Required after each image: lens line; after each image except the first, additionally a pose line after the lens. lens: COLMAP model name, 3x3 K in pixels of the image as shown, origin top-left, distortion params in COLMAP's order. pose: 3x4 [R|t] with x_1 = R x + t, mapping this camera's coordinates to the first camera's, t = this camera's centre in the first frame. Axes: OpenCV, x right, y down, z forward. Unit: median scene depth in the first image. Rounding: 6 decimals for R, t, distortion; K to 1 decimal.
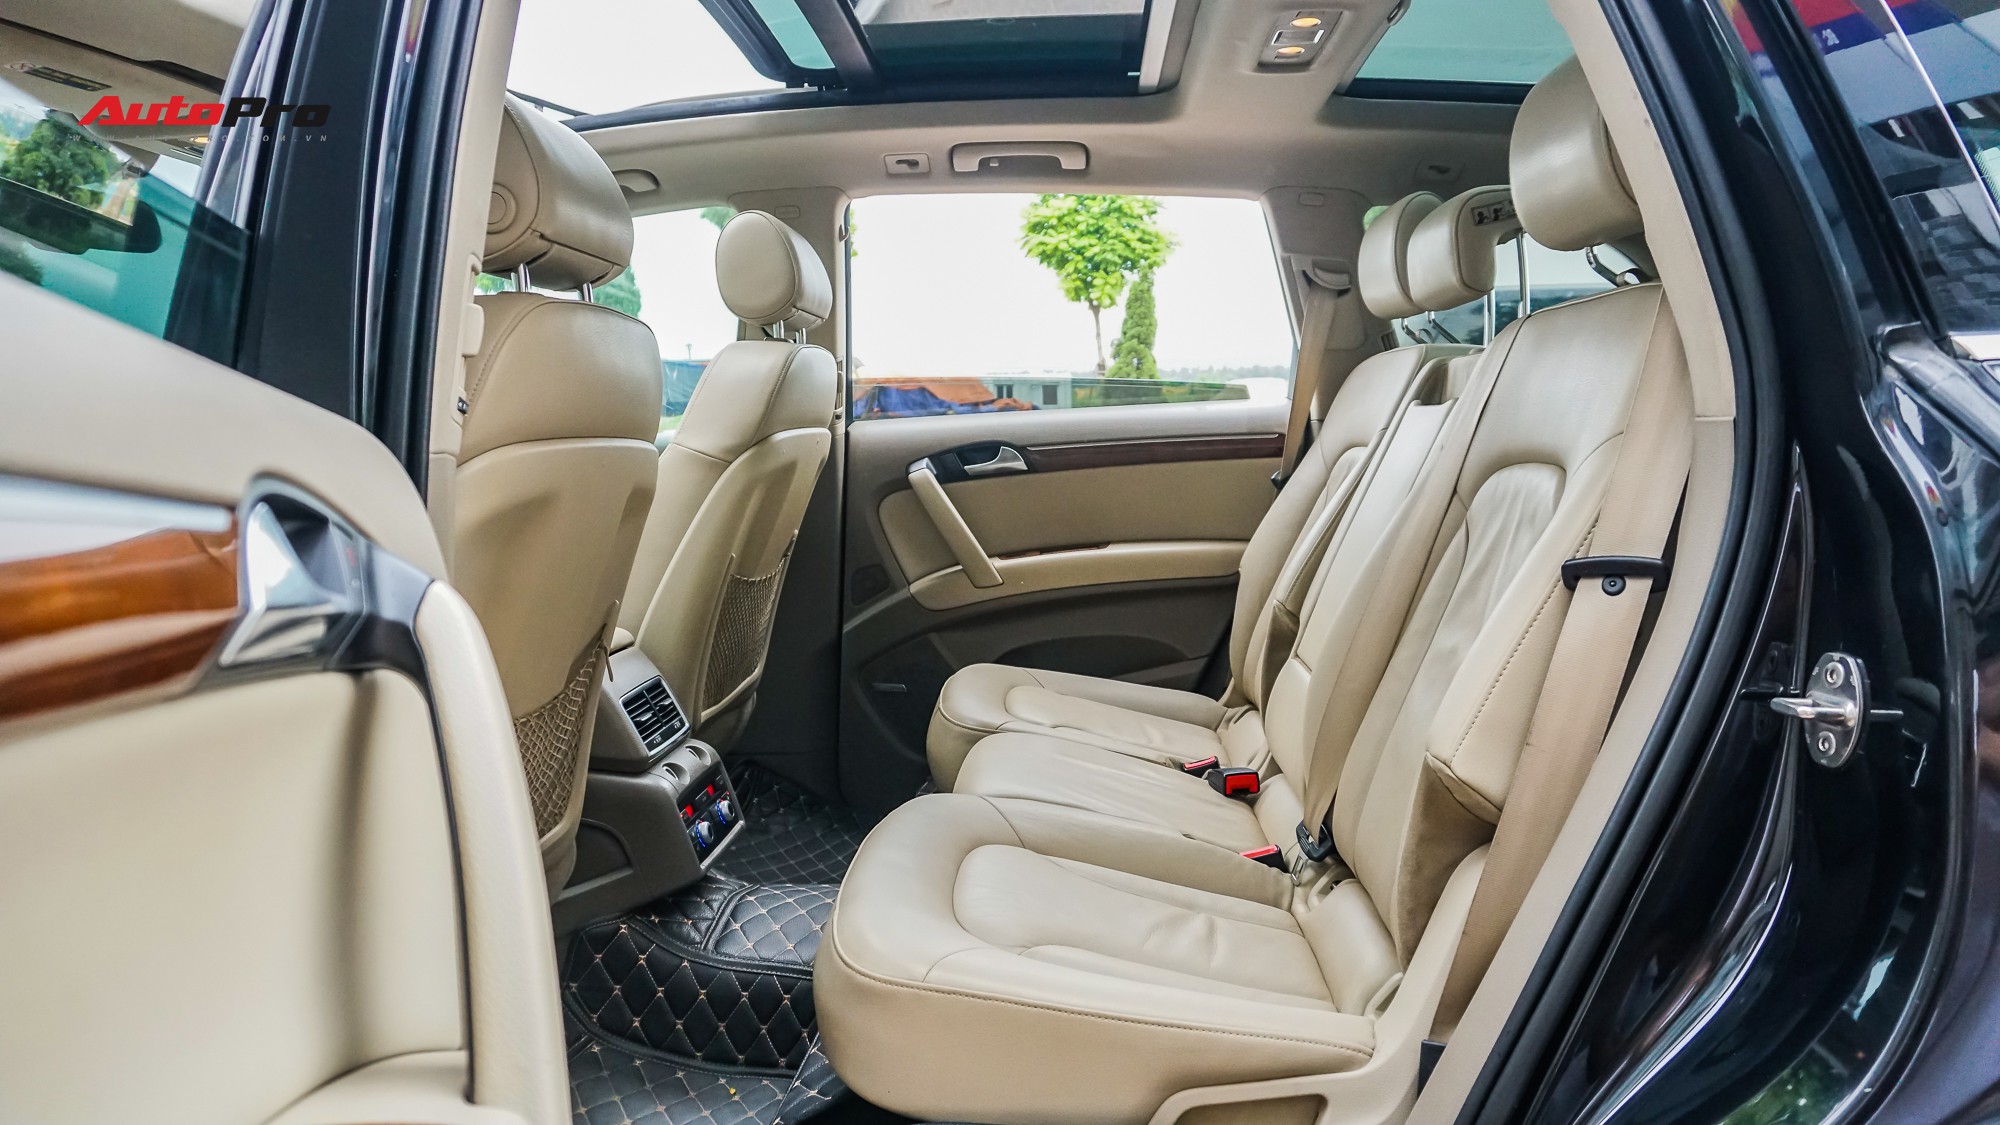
lens RADIAL K [[1420.8, 0, 1002.4], [0, 1420.8, 517.9], [0, 0, 1]] dist [-0.046181, 0.001064]
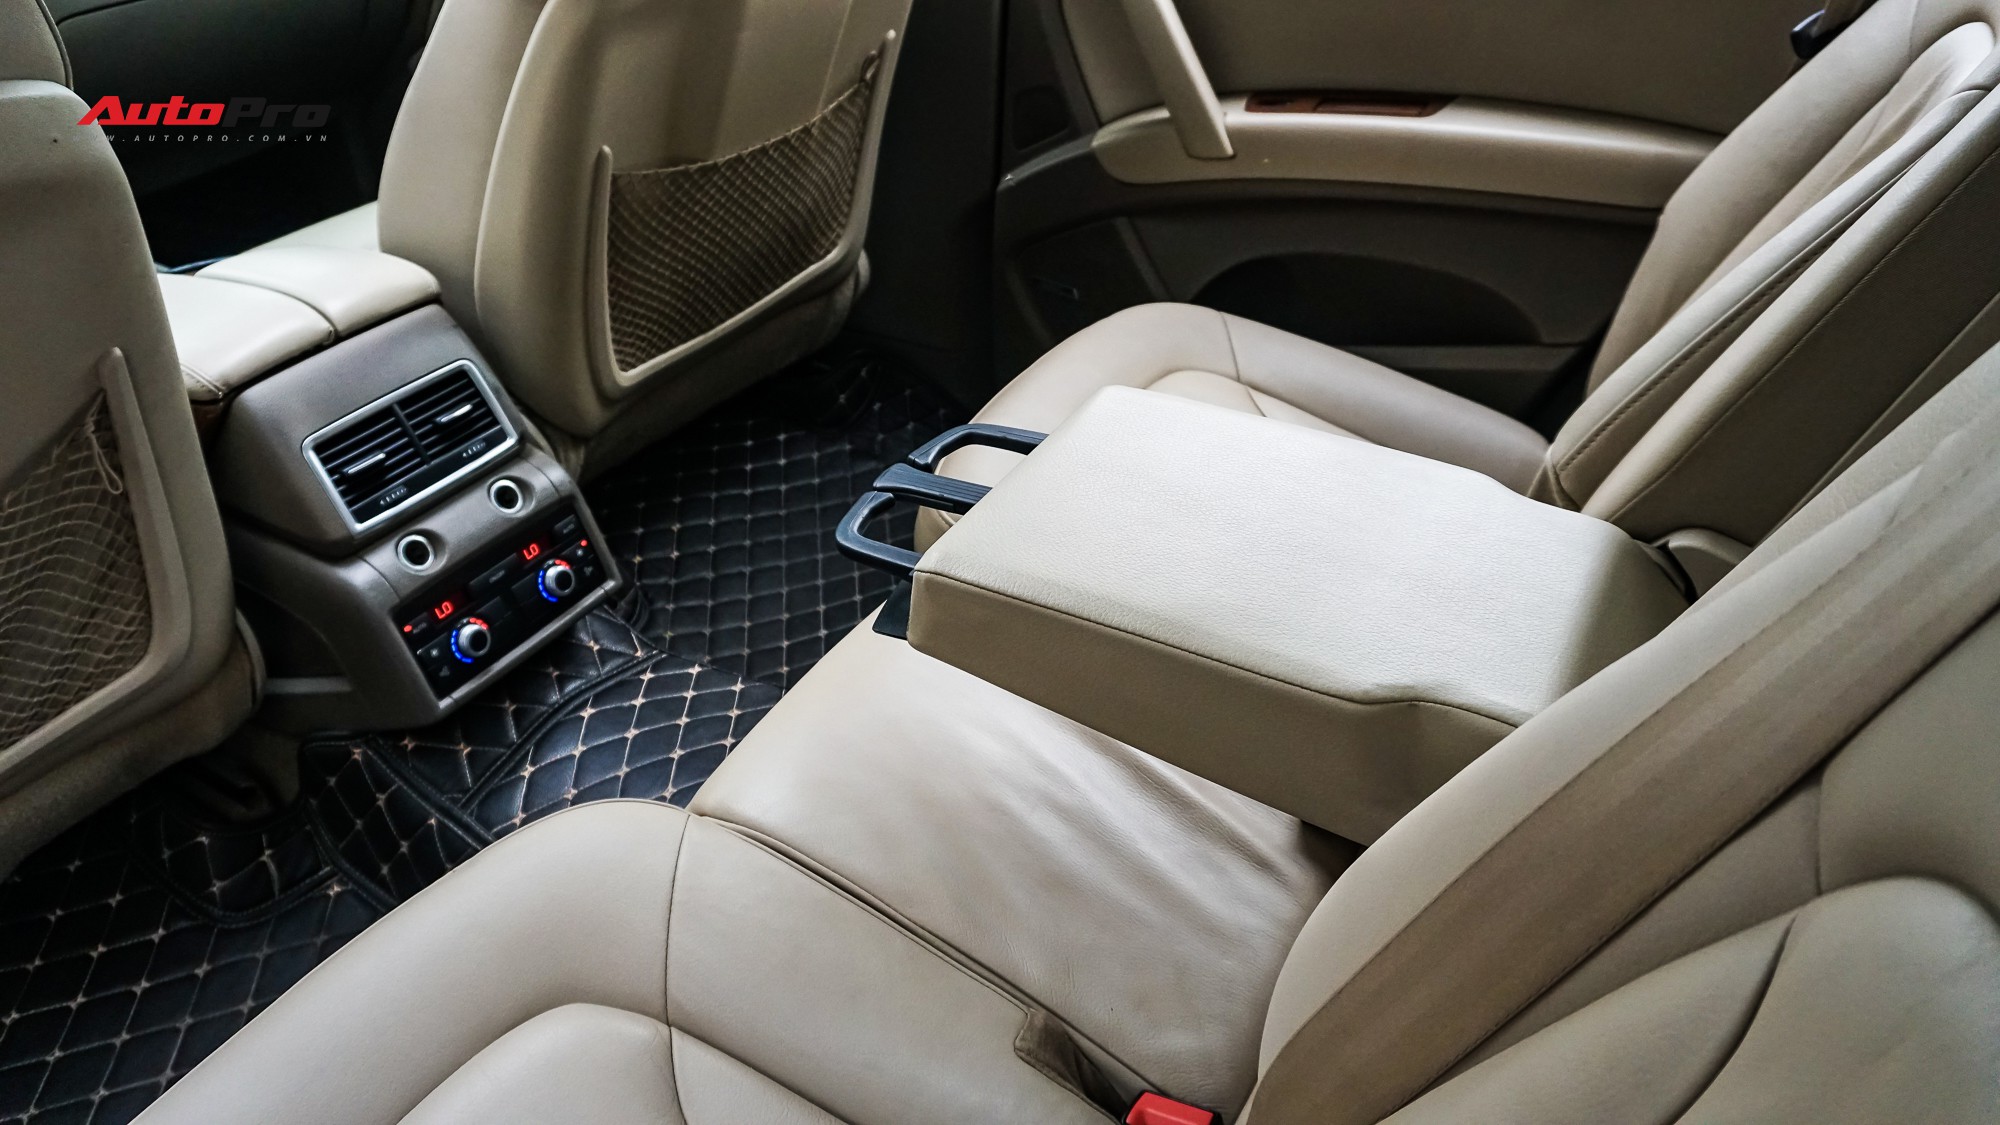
lens RADIAL K [[1420.8, 0, 1002.4], [0, 1420.8, 517.9], [0, 0, 1]] dist [-0.046181, 0.001064]
pose [[0.892058, 0.239988, -0.382934, 0.175257], [-0.022684, 0.870057, 0.492429, -0.108805], [0.451352, -0.430589, 0.781585, 0.465327]]
